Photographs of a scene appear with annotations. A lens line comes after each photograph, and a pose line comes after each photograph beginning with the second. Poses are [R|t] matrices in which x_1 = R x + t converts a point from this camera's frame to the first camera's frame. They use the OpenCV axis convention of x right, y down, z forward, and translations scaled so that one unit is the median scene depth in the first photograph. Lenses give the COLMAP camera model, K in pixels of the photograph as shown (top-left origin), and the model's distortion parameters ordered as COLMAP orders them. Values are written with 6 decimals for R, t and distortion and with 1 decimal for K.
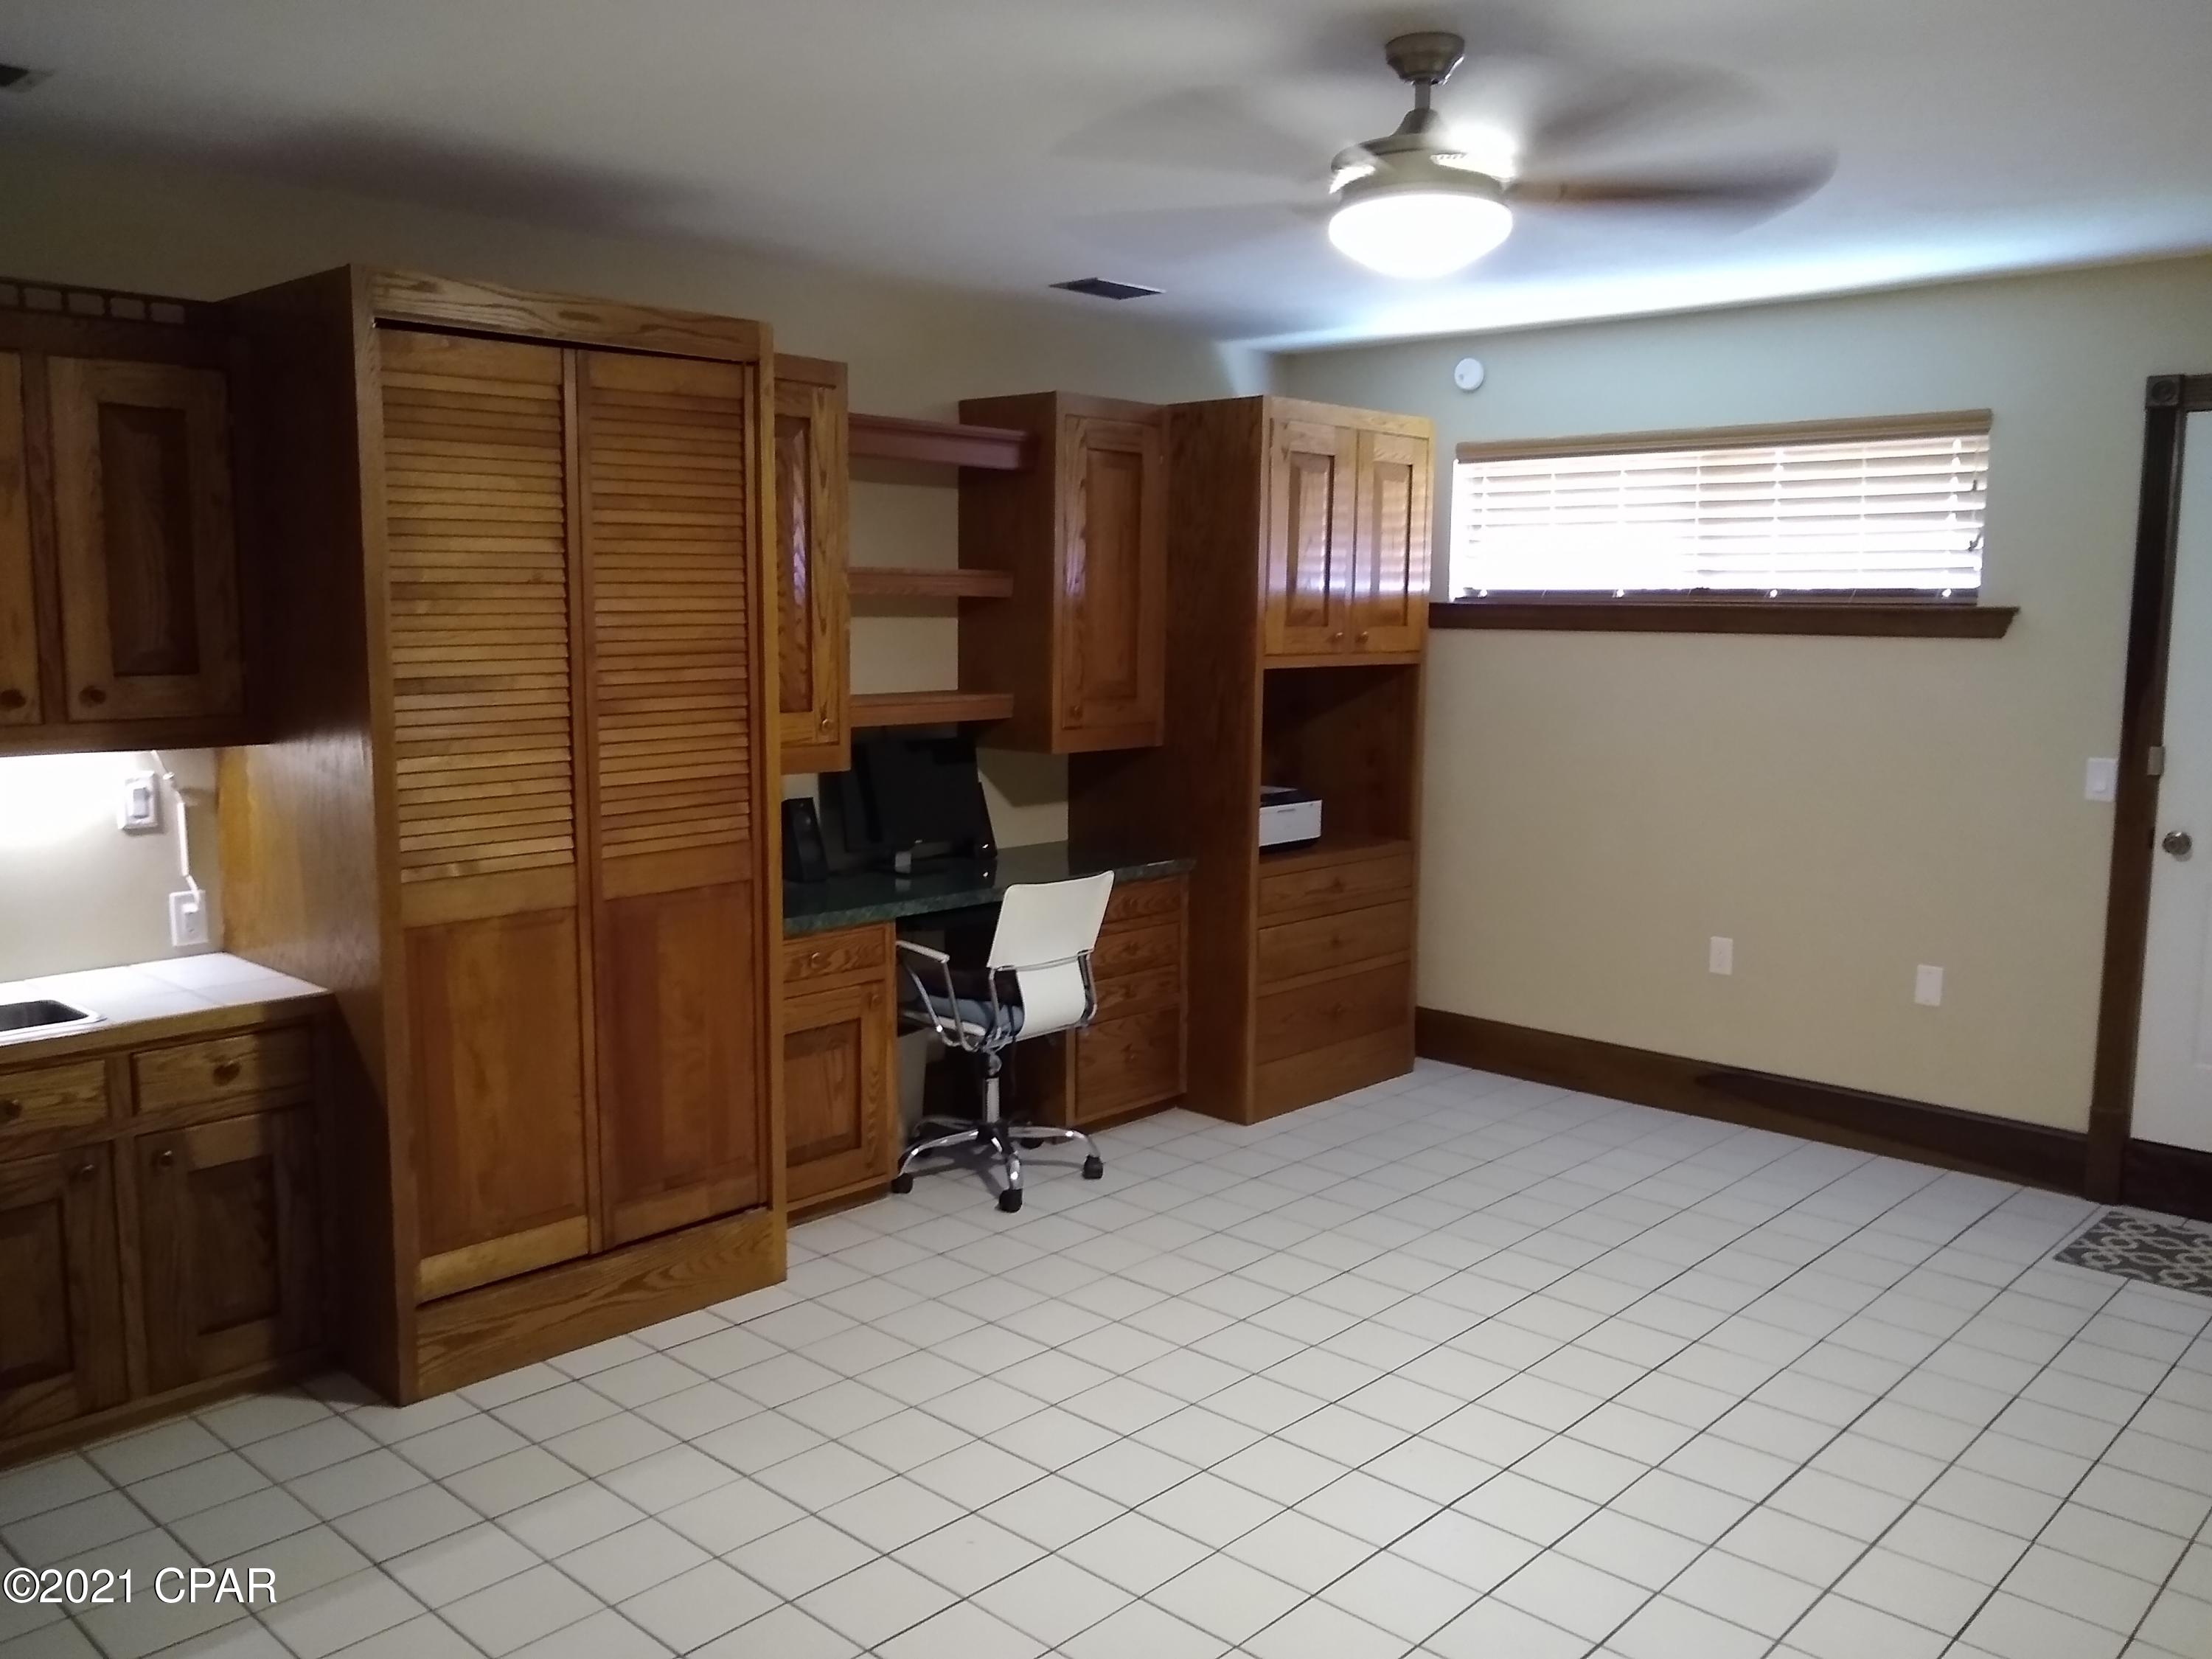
lens RADIAL K [[1756.1, 0, 1111.9], [0, 1756.1, 826.0], [0, 0, 1]] dist [-0.021233, 0.024185]
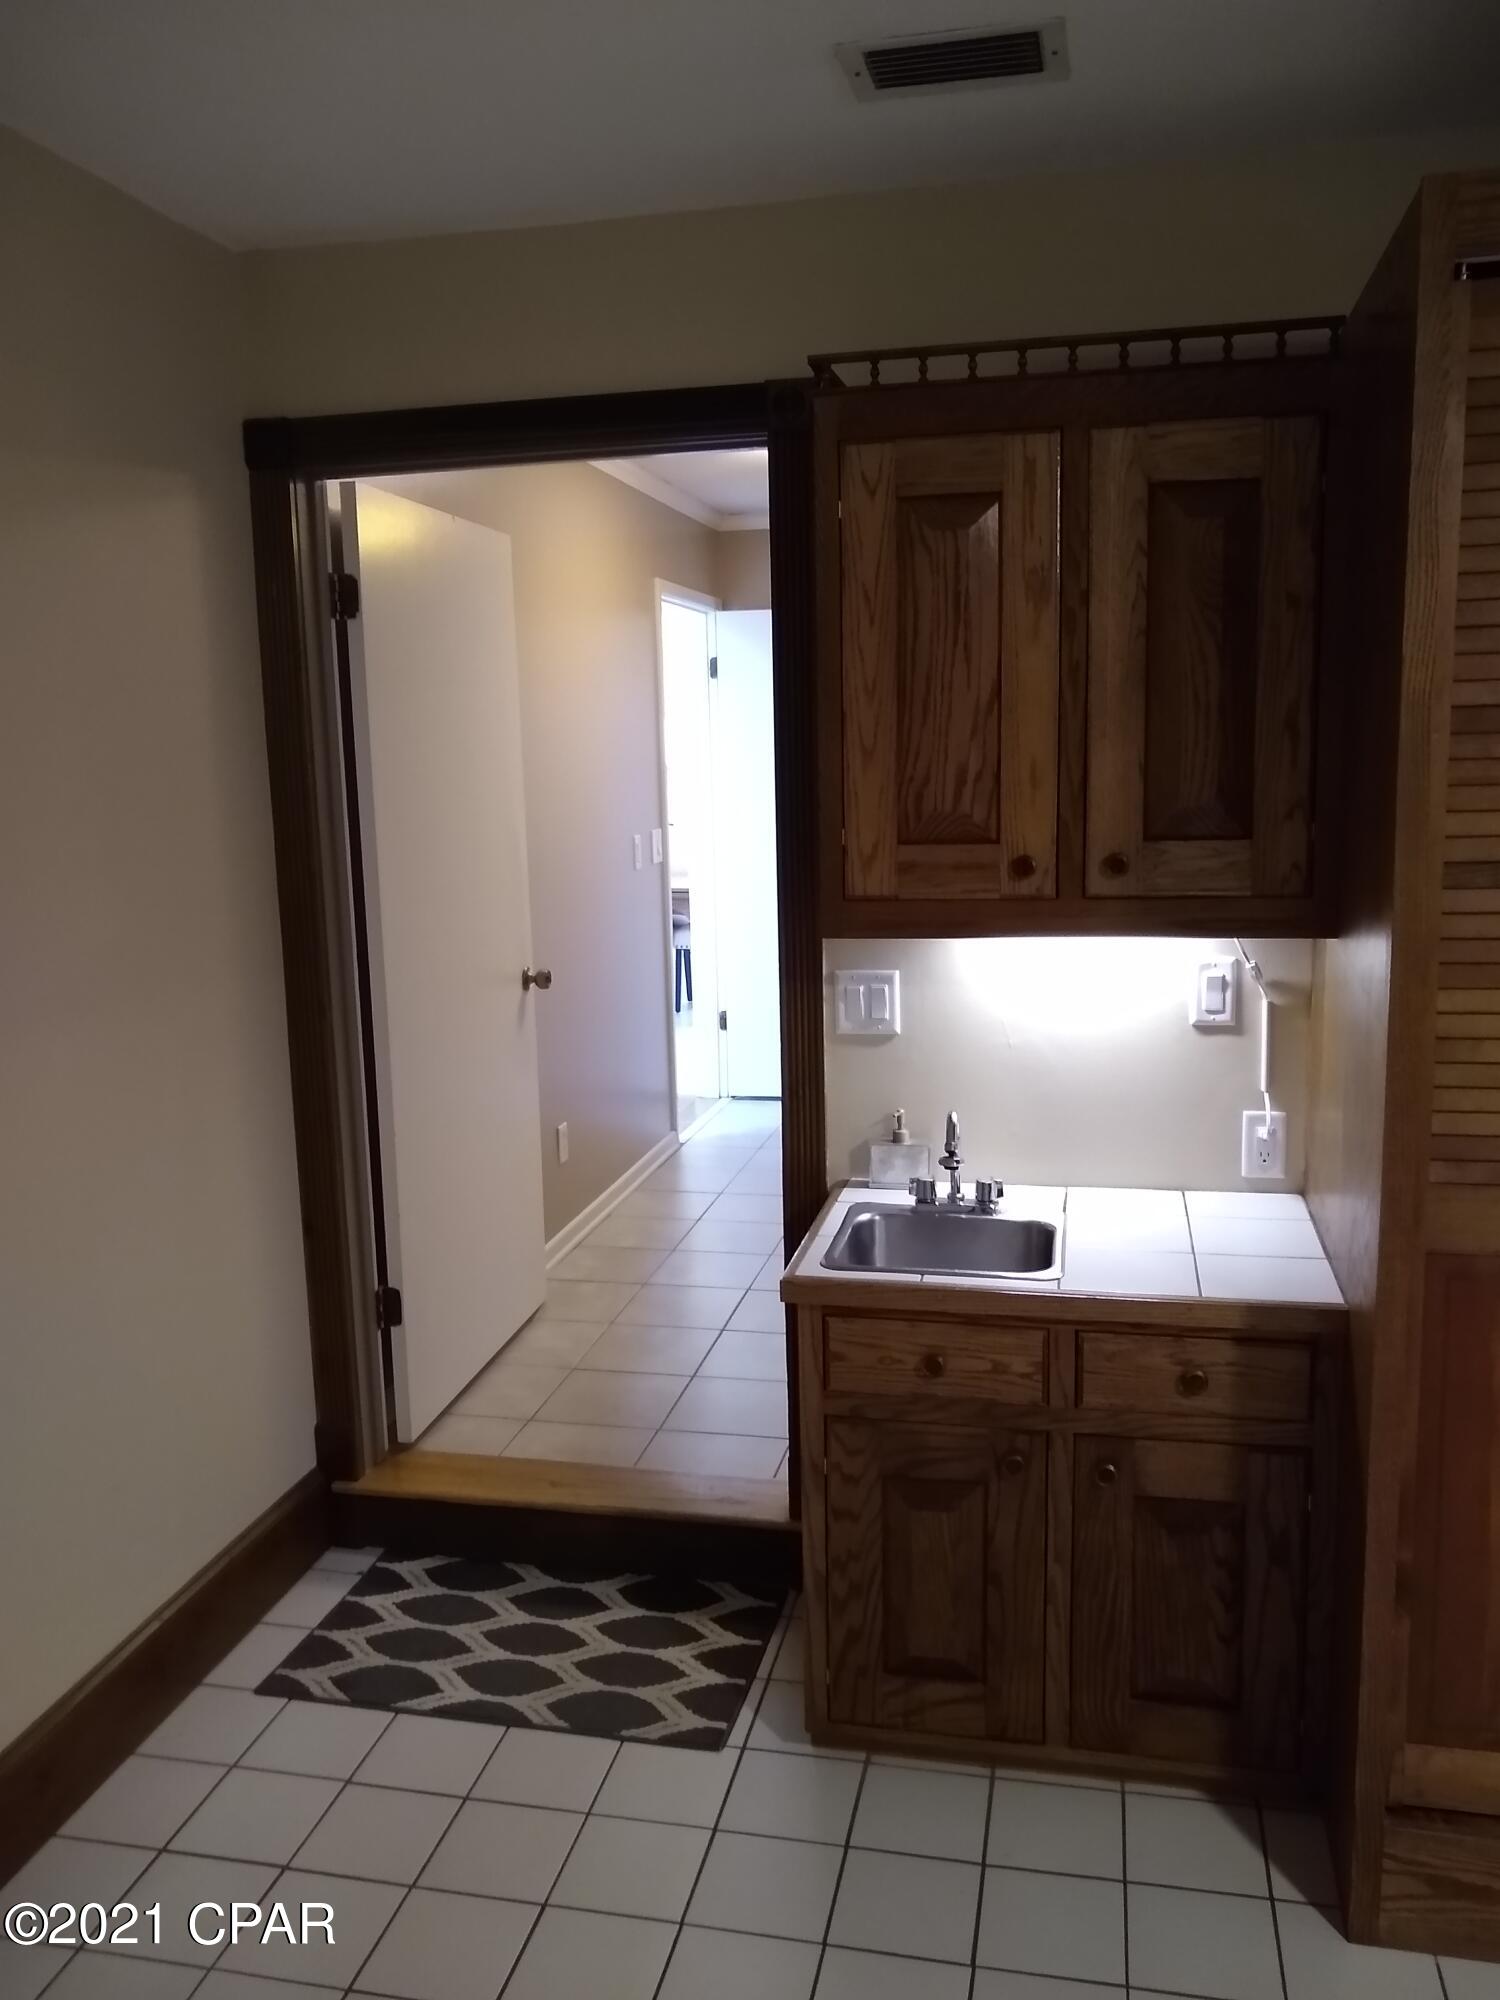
lens RADIAL K [[1587.8, 0, 759.7], [0, 1587.8, 1008.9], [0, 0, 1]] dist [-0.021233, 0.024185]
pose [[0.513009, 0.122559, -0.849589, -0.050192], [-0.082081, 0.992223, 0.093572, -0.063441], [0.854450, 0.021732, 0.519079, 0.490165]]
